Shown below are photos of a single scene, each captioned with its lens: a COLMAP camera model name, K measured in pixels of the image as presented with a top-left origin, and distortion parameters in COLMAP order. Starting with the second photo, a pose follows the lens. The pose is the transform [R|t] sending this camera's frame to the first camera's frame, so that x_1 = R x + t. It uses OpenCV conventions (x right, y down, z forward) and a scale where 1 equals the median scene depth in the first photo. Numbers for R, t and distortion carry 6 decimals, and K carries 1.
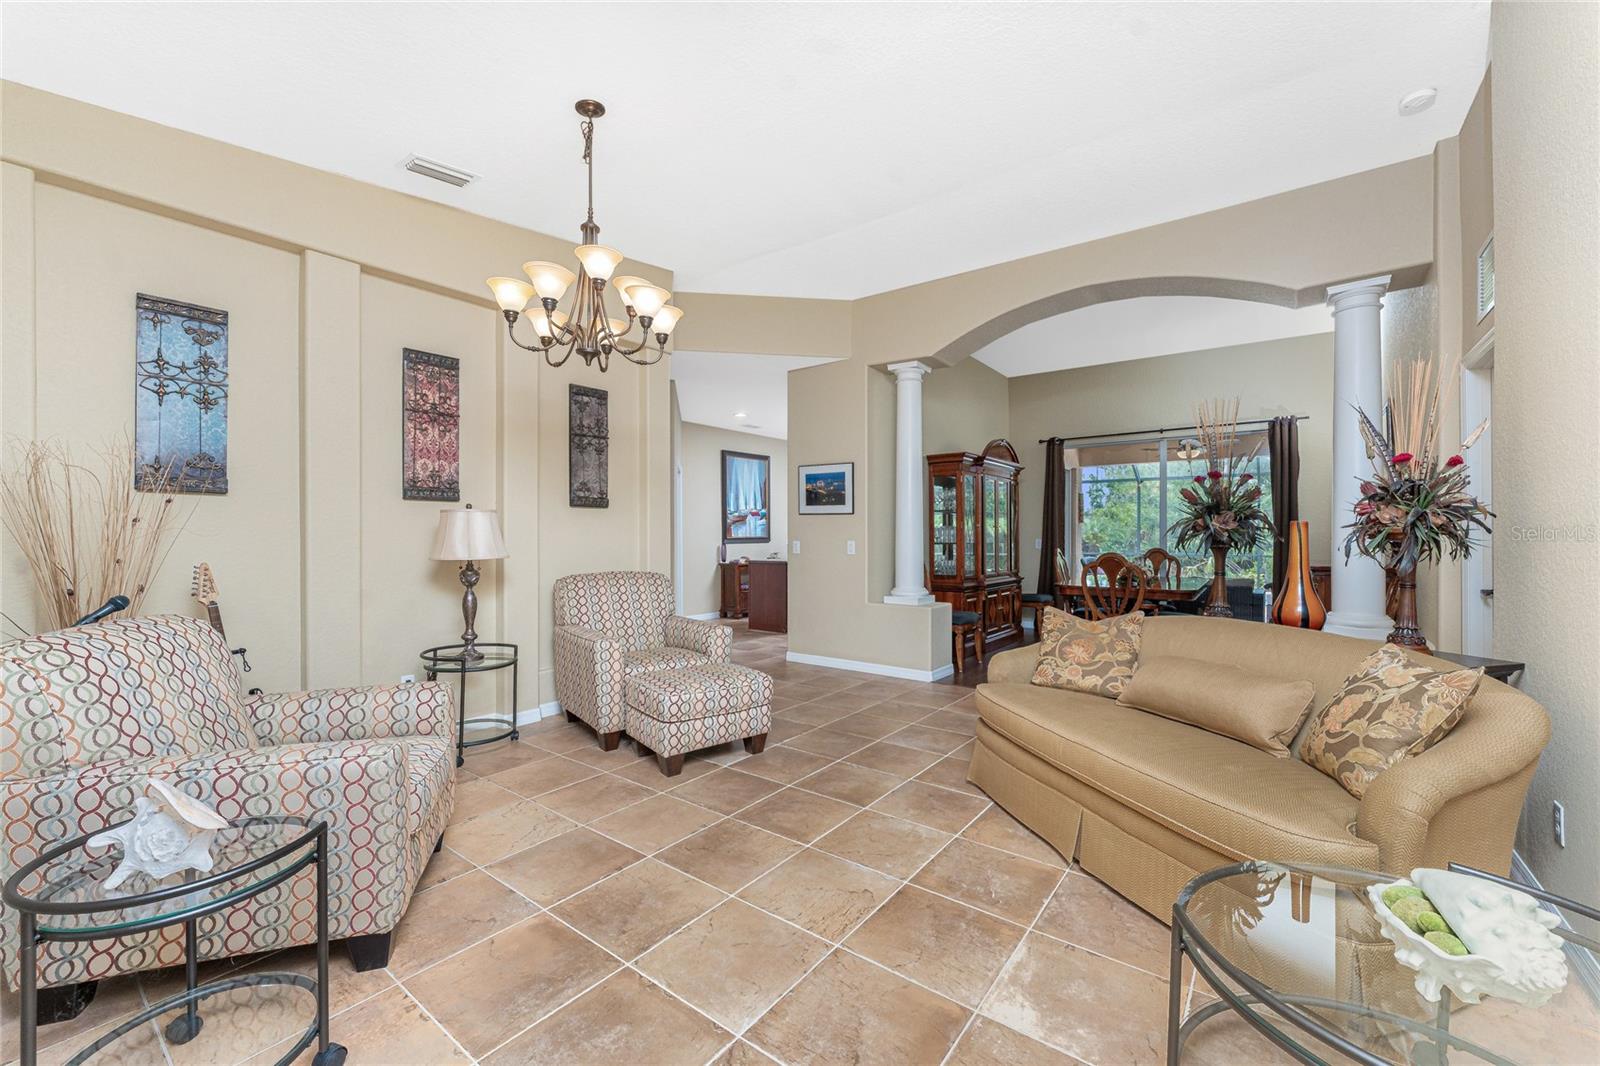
lens RADIAL K [[636.5, 0, 803.7], [0, 636.5, 529.6], [0, 0, 1]] dist [-0.000283, -0.000436]
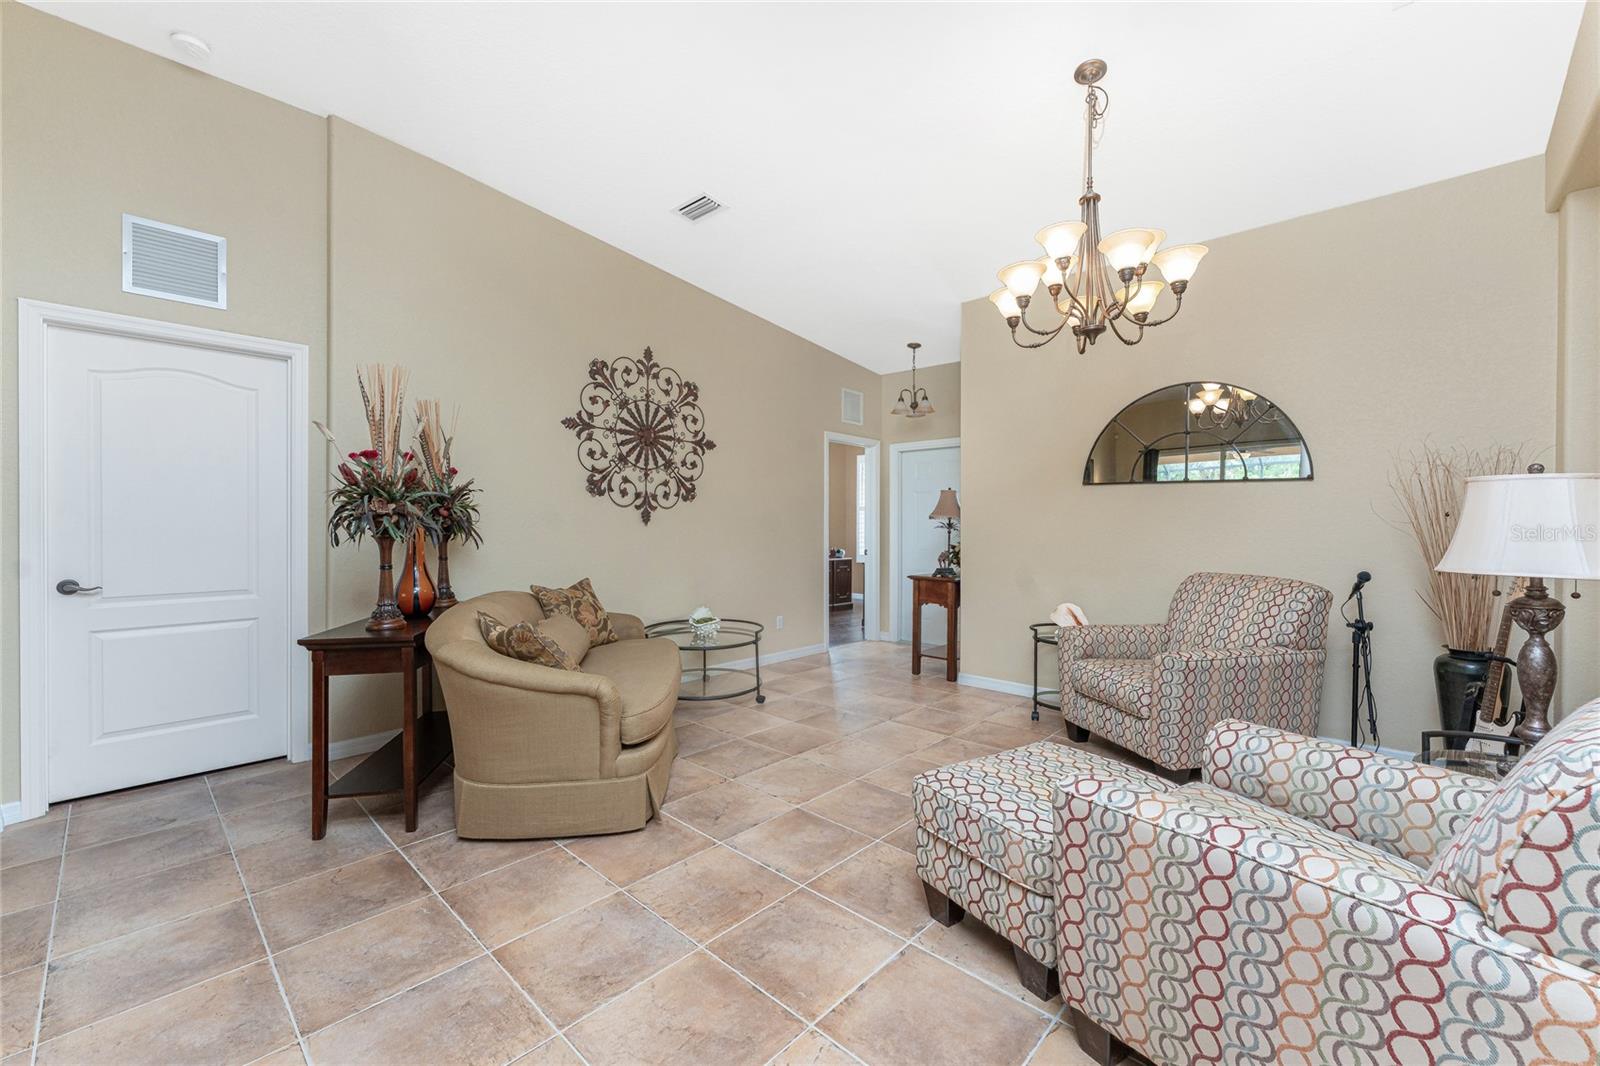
lens RADIAL K [[653.6, 0, 802.2], [0, 653.6, 565.7], [0, 0, 1]] dist [0.003471, 0.000150]
pose [[-0.994311, -0.006430, 0.106318, -0.010153], [-0.000367, 0.998377, 0.056952, 0.010532], [-0.106512, 0.056589, -0.992700, 1.347310]]
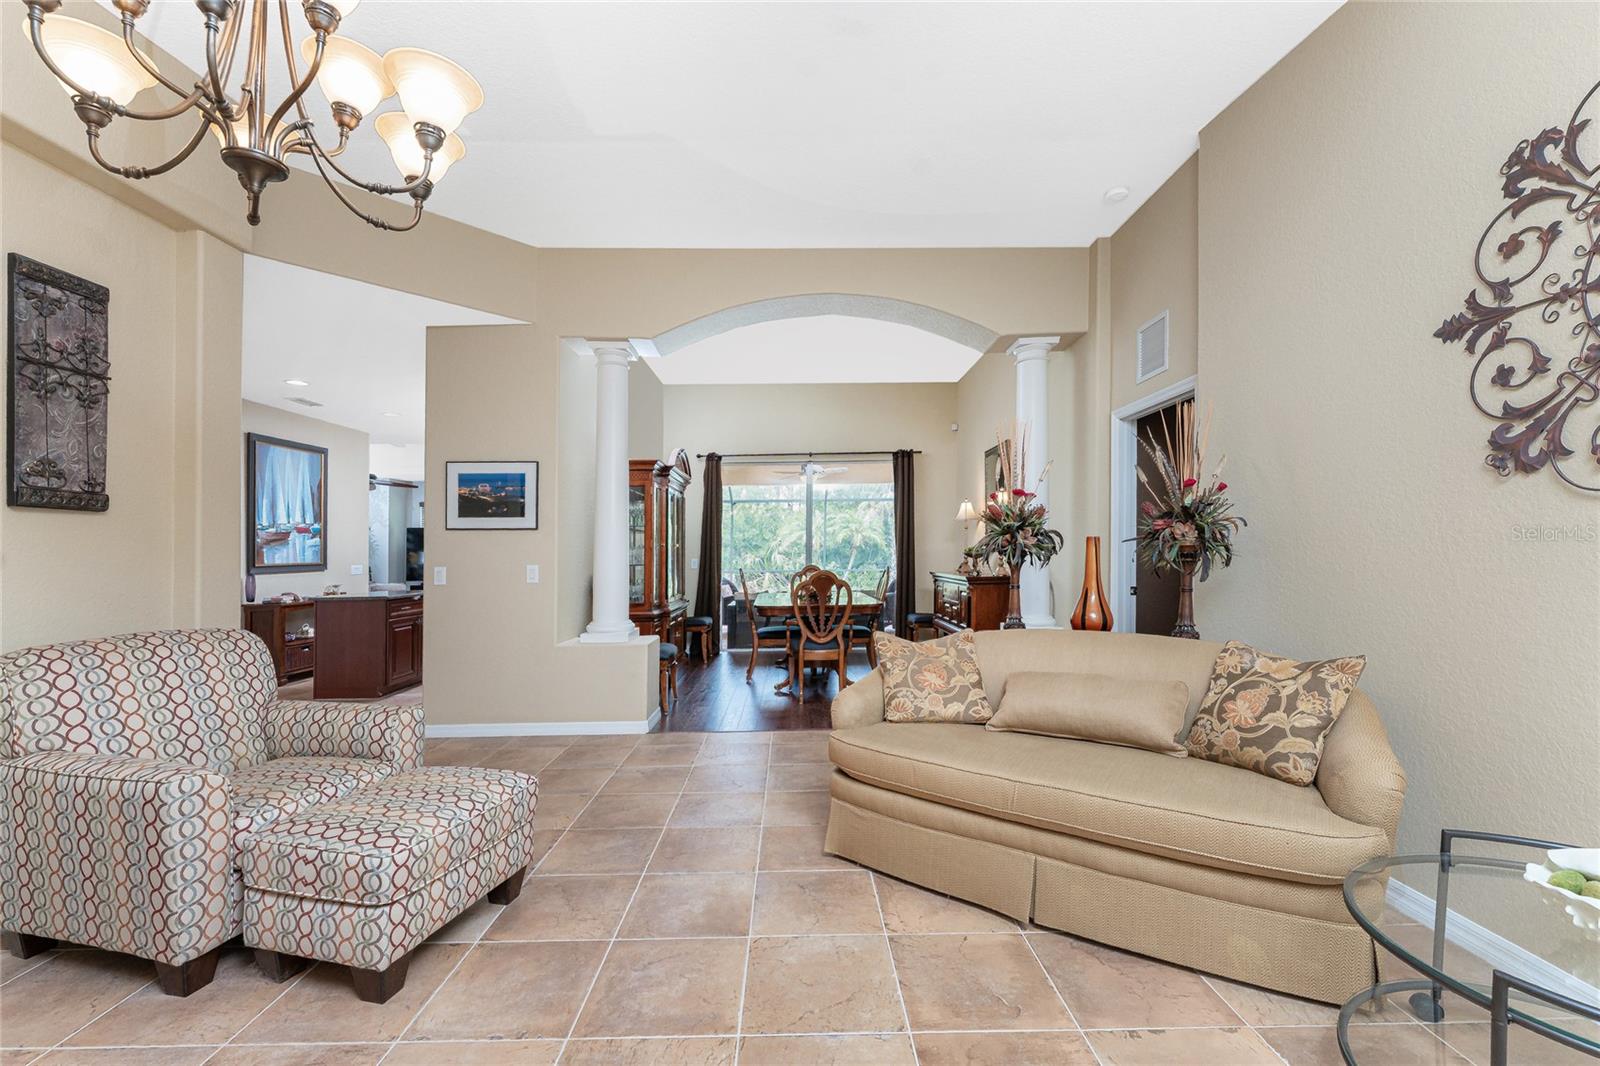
lens RADIAL K [[657.9, 0, 798.9], [0, 657.9, 544.7], [0, 0, 1]] dist [-0.001130, -0.000457]
pose [[0.792718, -0.004791, 0.609570, -0.211645], [0.010110, 0.999935, -0.005287, 0.001380], [-0.609505, 0.010354, 0.792714, 0.258425]]
